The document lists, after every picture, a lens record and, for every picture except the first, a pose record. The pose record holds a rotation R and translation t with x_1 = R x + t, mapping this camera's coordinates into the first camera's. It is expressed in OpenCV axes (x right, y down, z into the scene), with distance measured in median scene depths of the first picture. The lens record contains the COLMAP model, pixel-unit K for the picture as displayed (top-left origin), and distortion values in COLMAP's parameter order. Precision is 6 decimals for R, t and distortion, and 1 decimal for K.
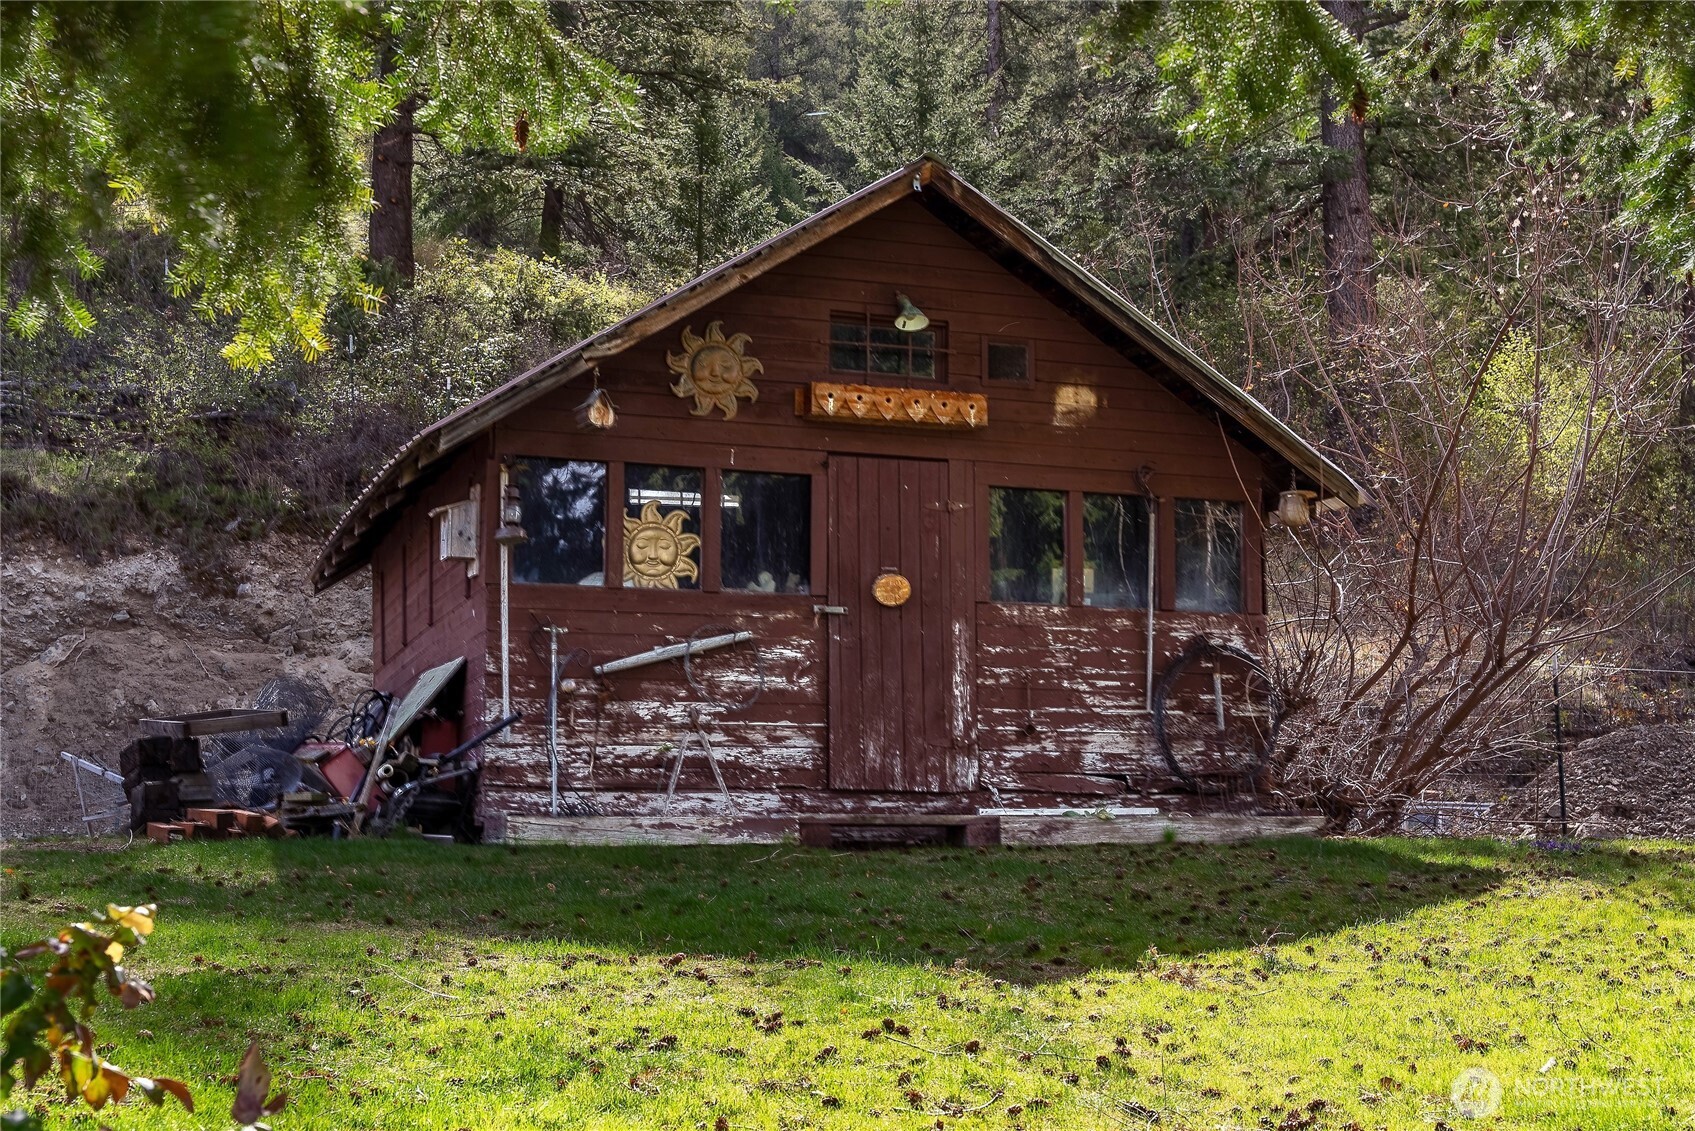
lens RADIAL K [[2230.3, 0, 847.1], [0, 2230.3, 566.9], [0, 0, 1]] dist [0.017124, 0.000000]
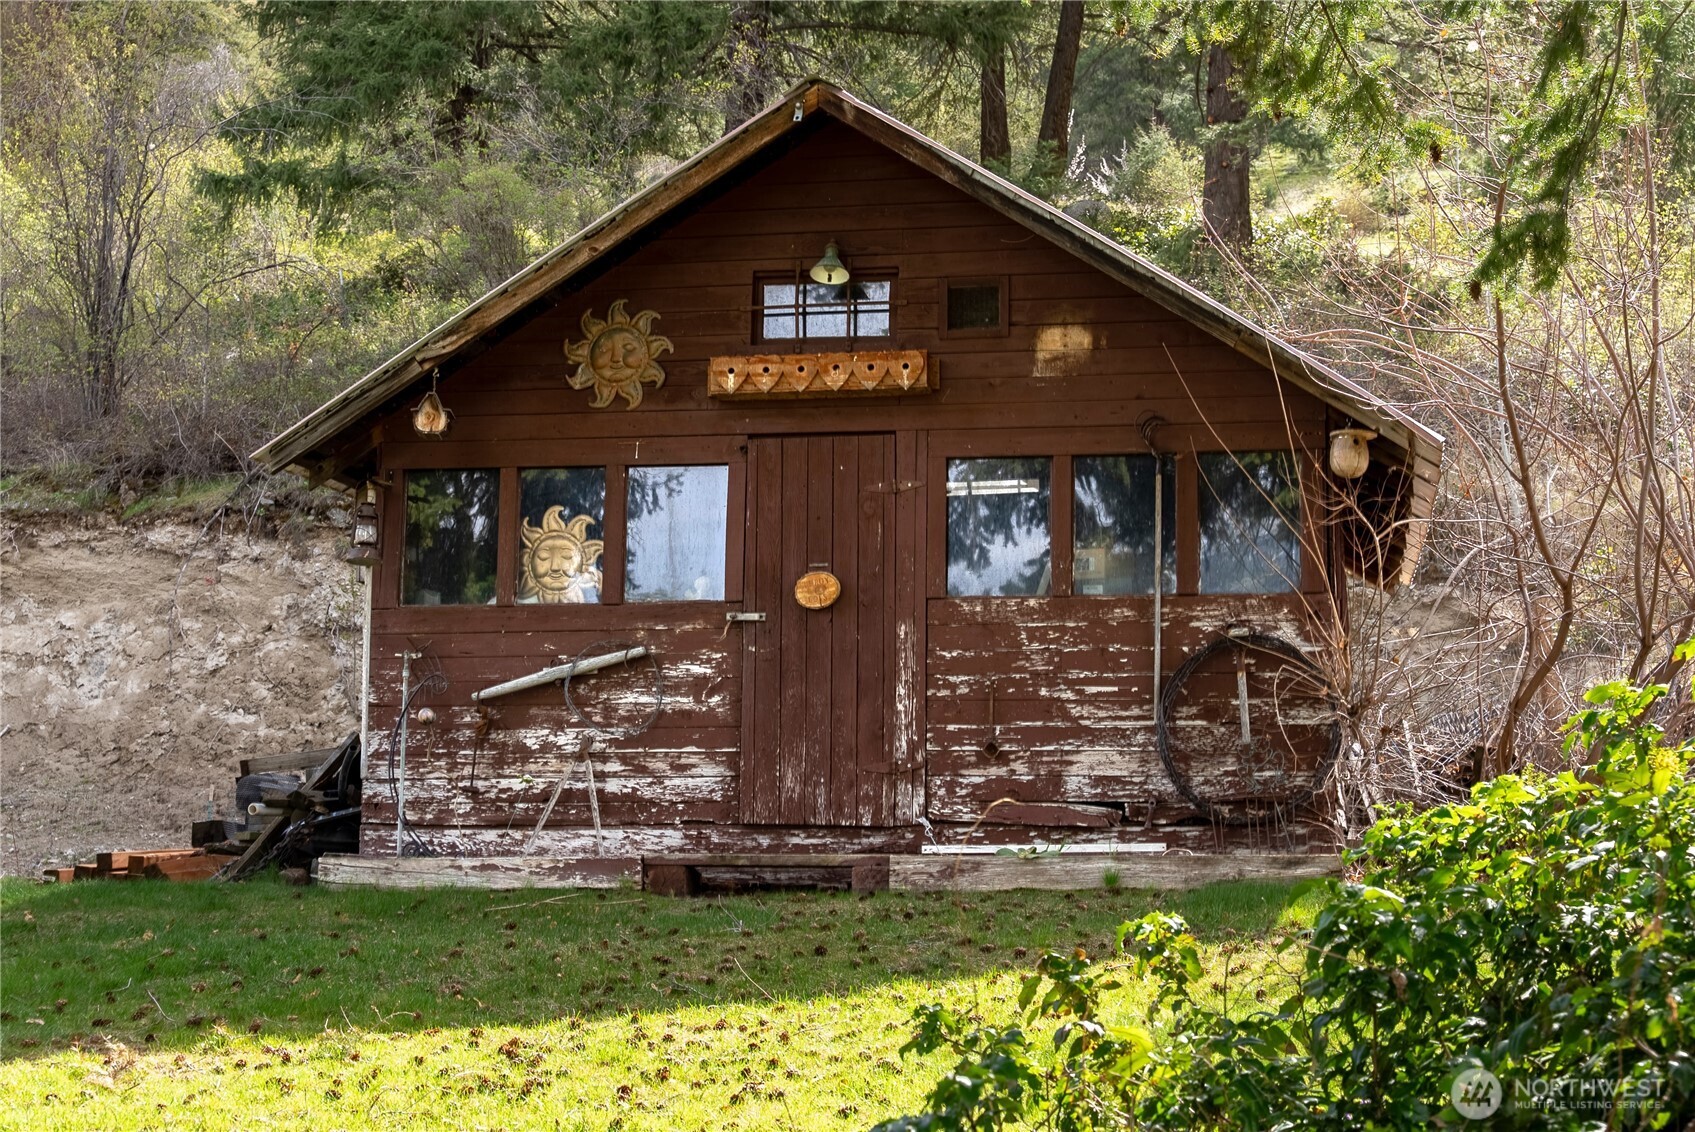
lens RADIAL K [[2421.5, 0, 847.7], [0, 2421.5, 564.8], [0, 0, 1]] dist [0.011447, 0.000000]
pose [[0.869056, -0.059305, -0.491146, 0.490784], [0.059414, 0.998115, -0.015391, 0.015873], [0.491133, -0.015805, 0.870941, 0.199601]]
